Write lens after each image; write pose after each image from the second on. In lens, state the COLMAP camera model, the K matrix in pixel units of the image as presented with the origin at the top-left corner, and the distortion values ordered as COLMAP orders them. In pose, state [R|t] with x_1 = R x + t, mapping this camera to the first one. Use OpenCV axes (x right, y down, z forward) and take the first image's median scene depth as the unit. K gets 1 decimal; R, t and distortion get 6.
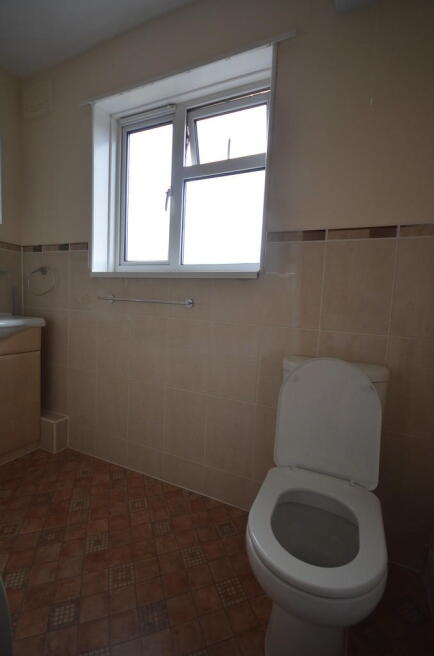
lens RADIAL K [[289.3, 0, 217.0], [0, 289.3, 328.0], [0, 0, 1]] dist [0.006037, -0.000088]
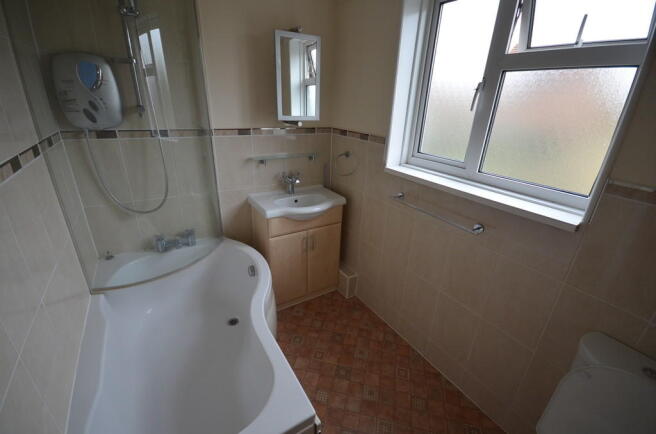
lens RADIAL K [[289.3, 0, 328.0], [0, 289.3, 217.0], [0, 0, 1]] dist [0.006037, -0.000088]
pose [[0.833553, 0.196695, -0.516238, -0.020261], [-0.035896, 0.951777, 0.304683, -0.348326], [0.551273, -0.235439, 0.800417, -0.024972]]
